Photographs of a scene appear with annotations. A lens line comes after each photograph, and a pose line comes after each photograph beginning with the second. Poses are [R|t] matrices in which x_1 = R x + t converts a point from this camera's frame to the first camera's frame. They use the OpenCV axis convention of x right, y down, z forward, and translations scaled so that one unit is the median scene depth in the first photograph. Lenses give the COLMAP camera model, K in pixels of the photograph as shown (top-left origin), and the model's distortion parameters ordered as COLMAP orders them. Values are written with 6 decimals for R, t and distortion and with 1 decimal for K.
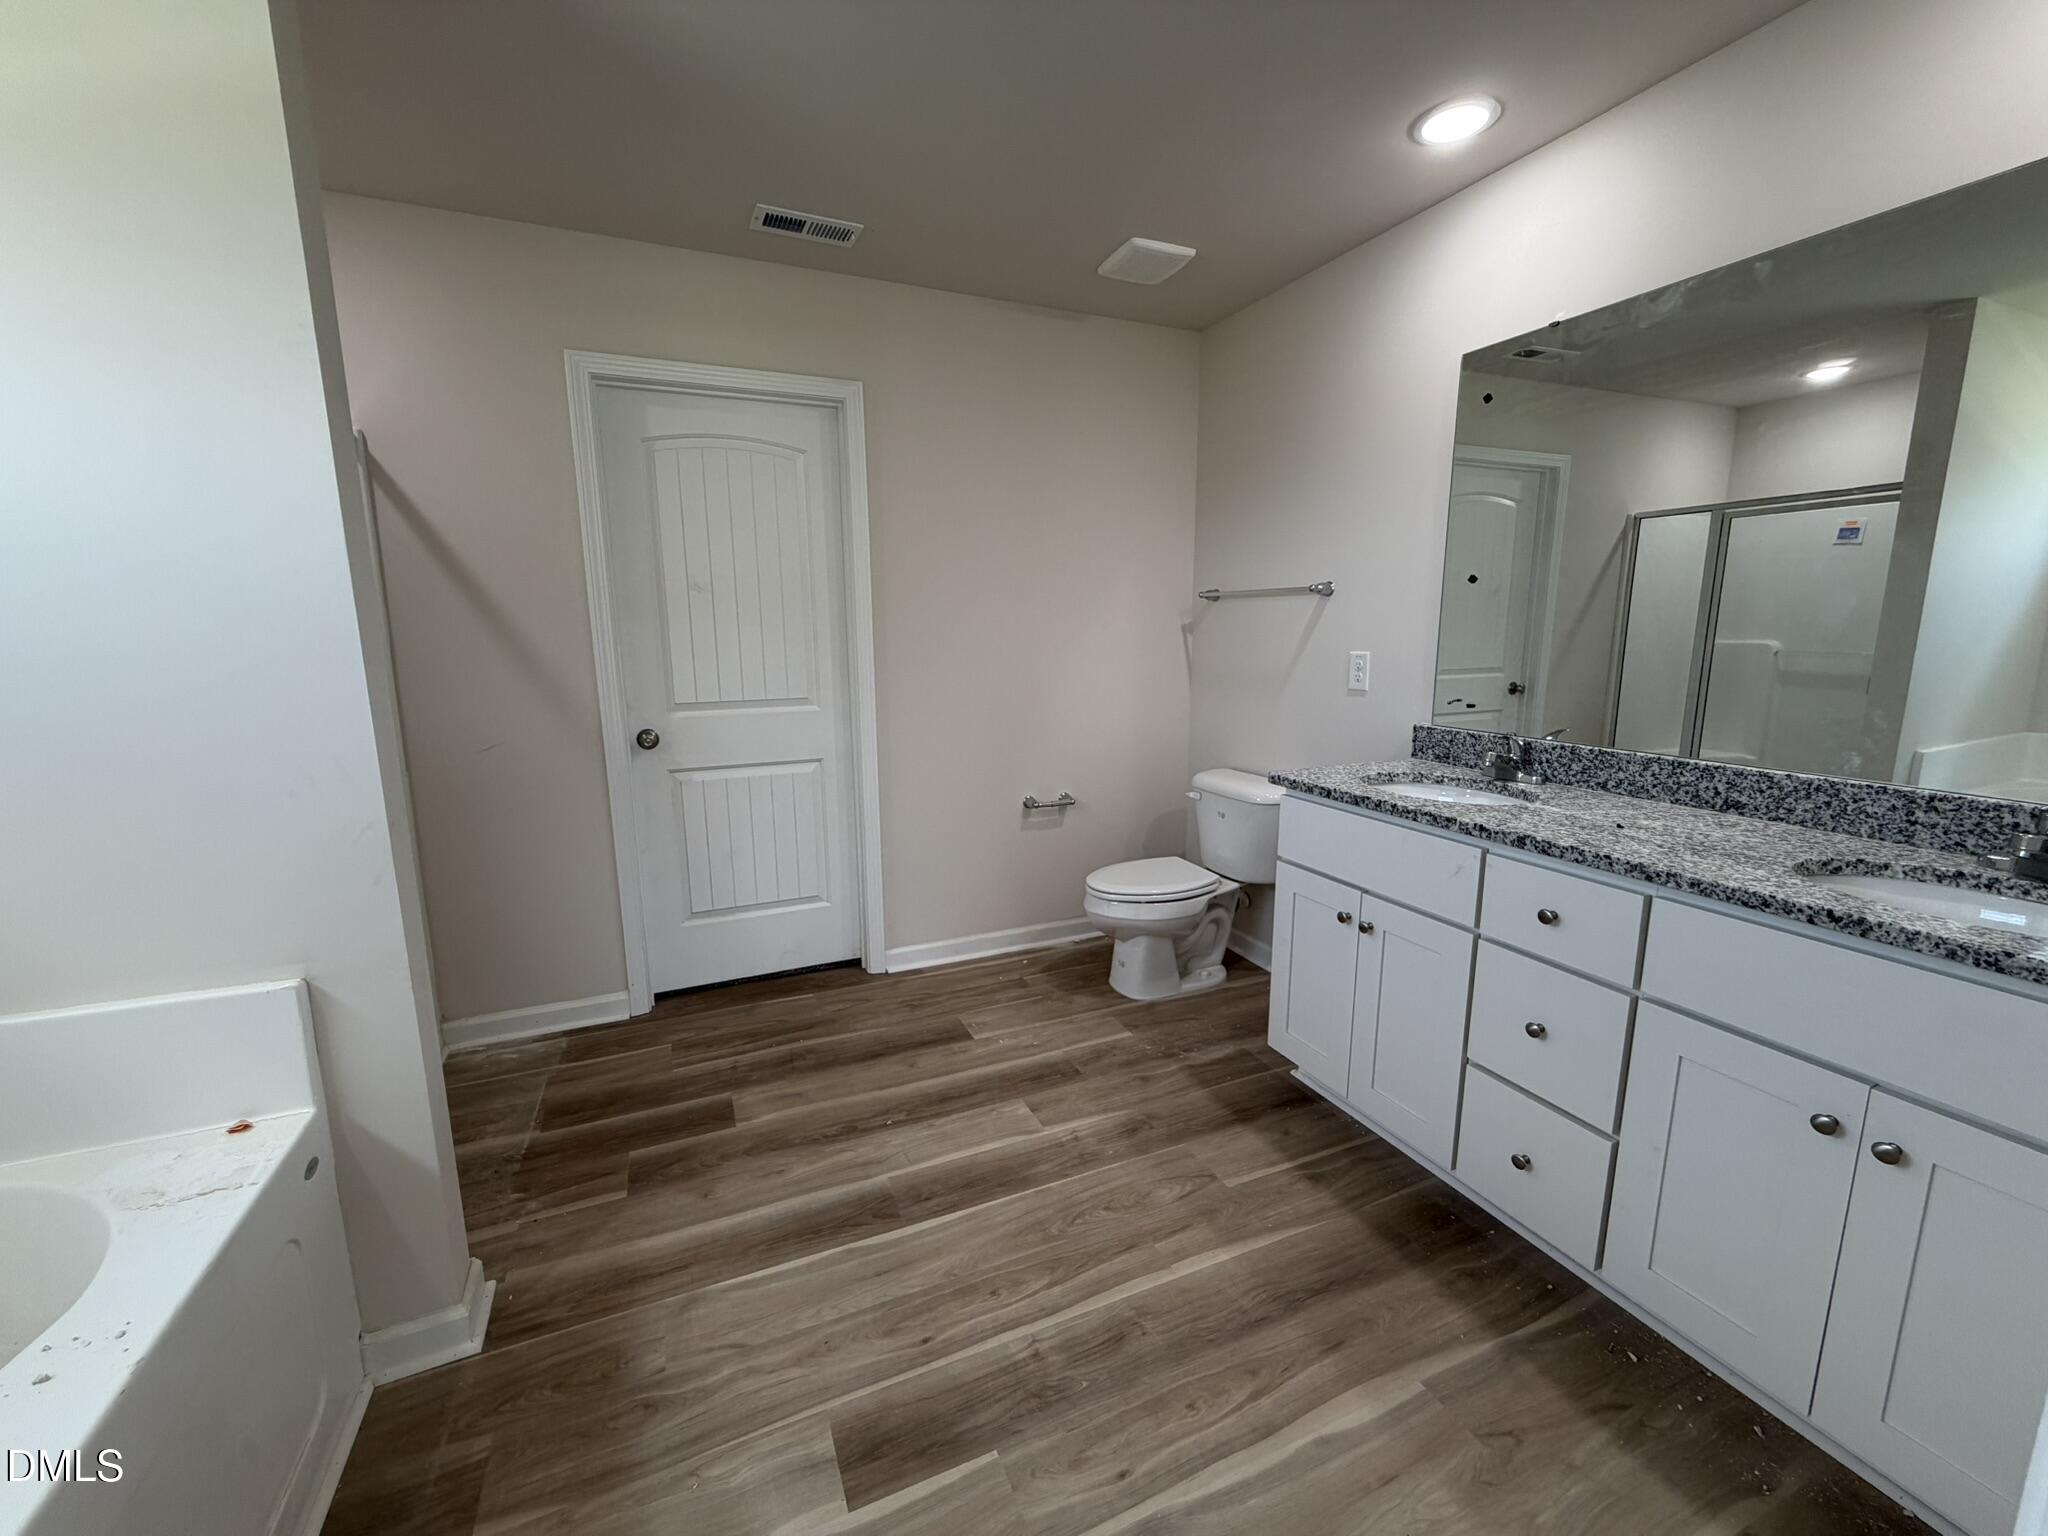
lens RADIAL K [[817.6, 0, 1022.1], [0, 817.6, 766.1], [0, 0, 1]] dist [0.001136, 0.000070]
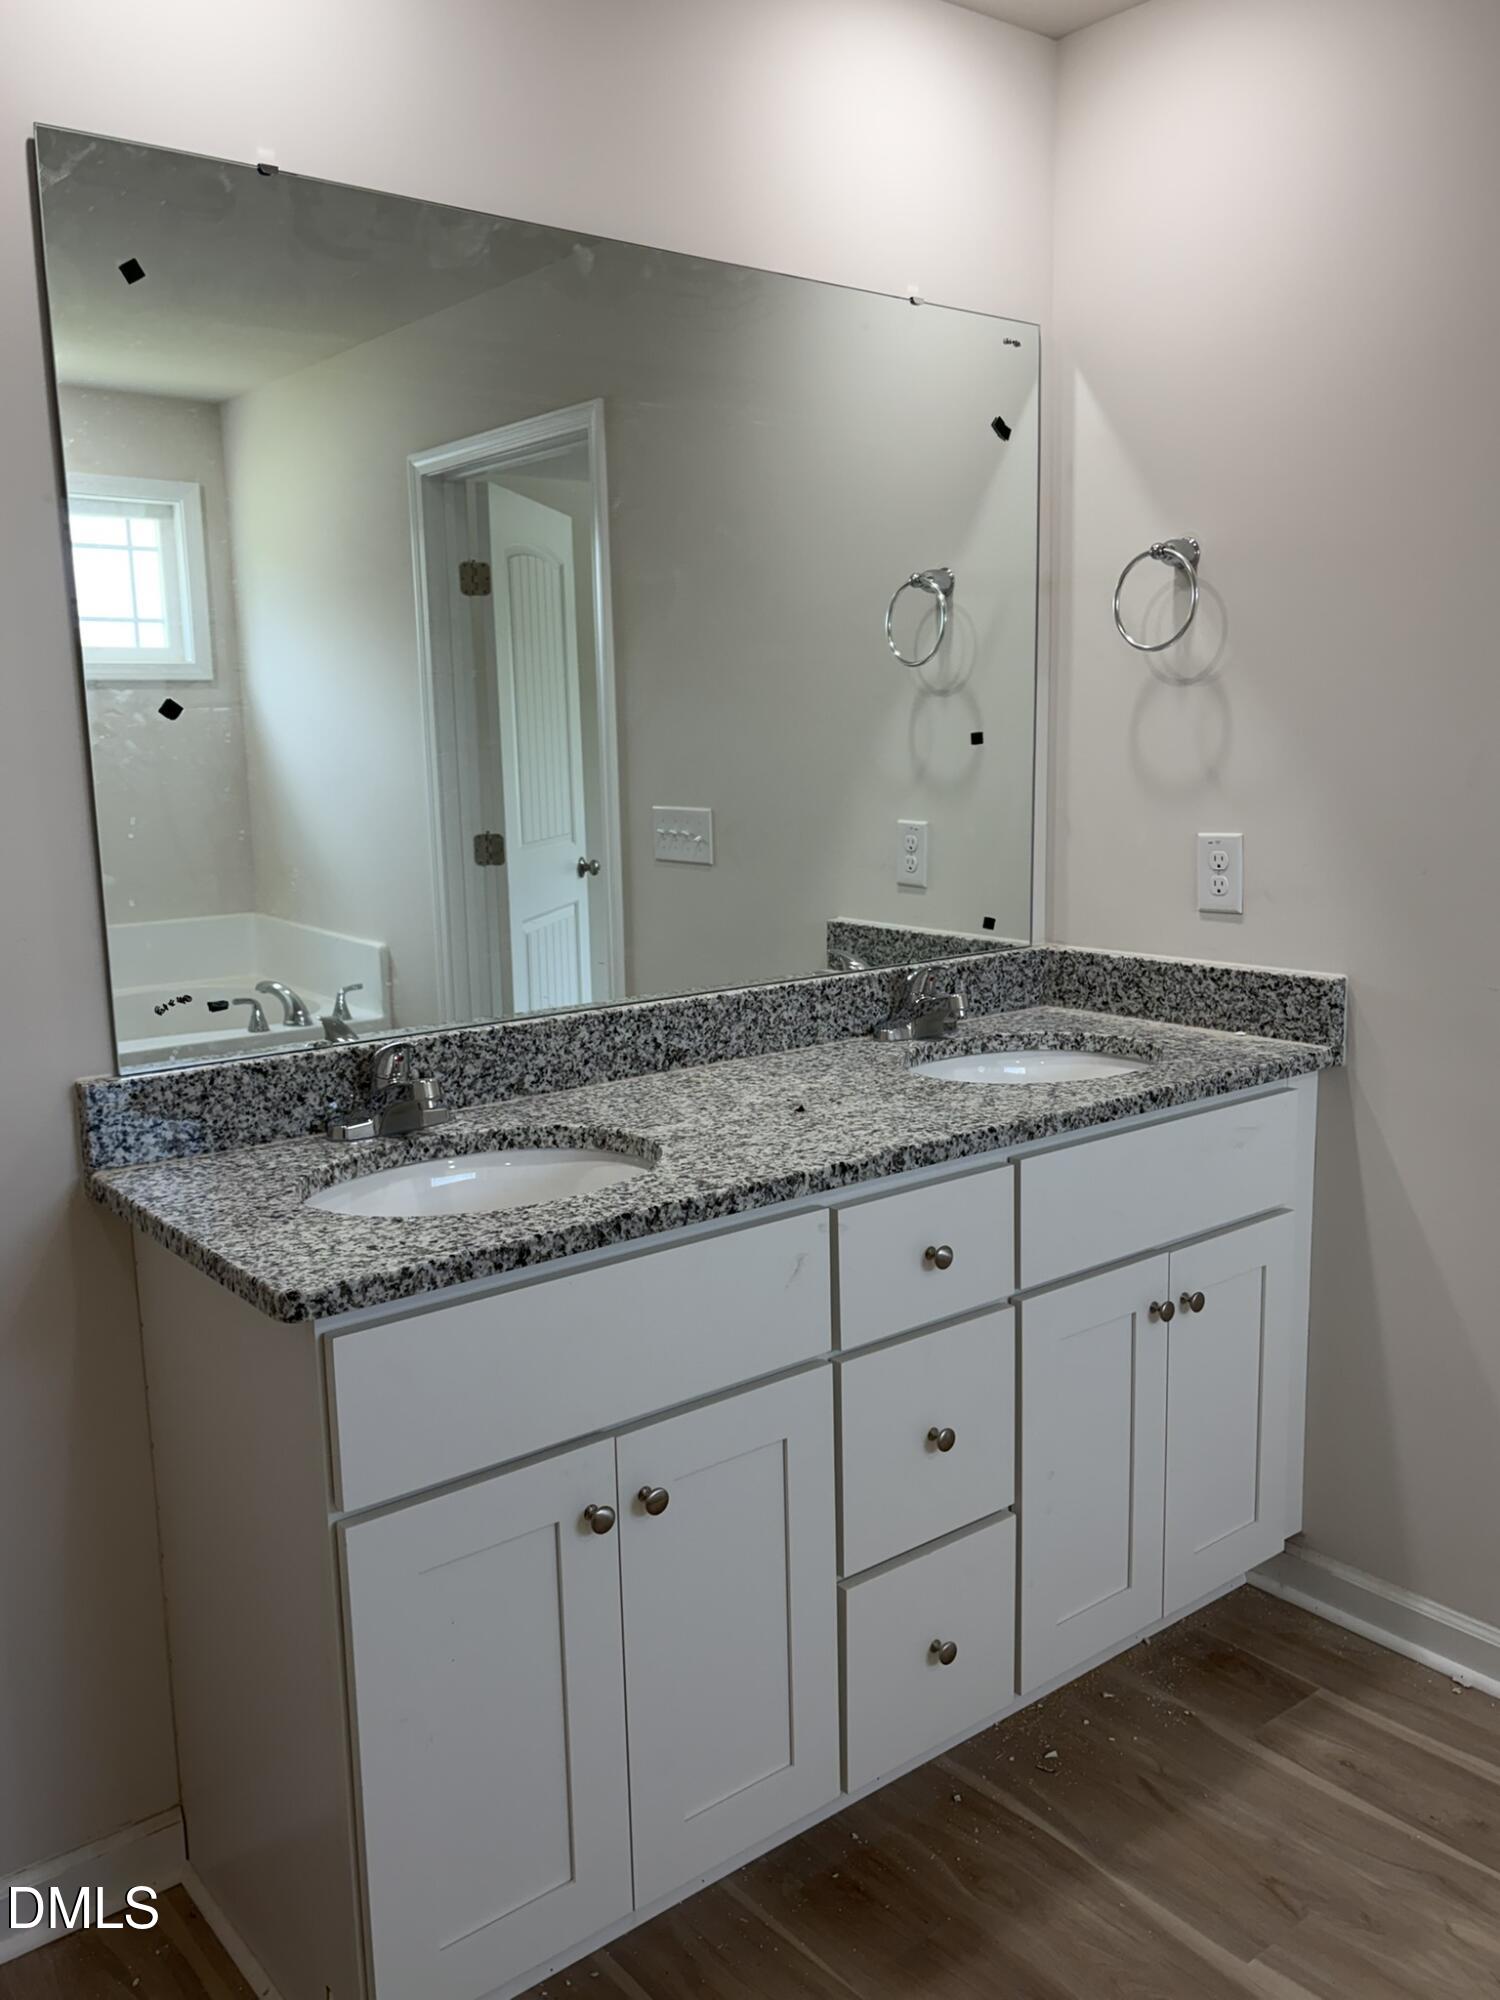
lens RADIAL K [[1634.4, 0, 750.7], [0, 1634.4, 1004.5], [0, 0, 1]] dist [0.123147, -0.000232]
pose [[-0.256061, -0.149108, 0.955091, -0.459862], [0.188054, 0.961471, 0.200521, -0.258497], [-0.948192, 0.230954, -0.218155, 1.223565]]
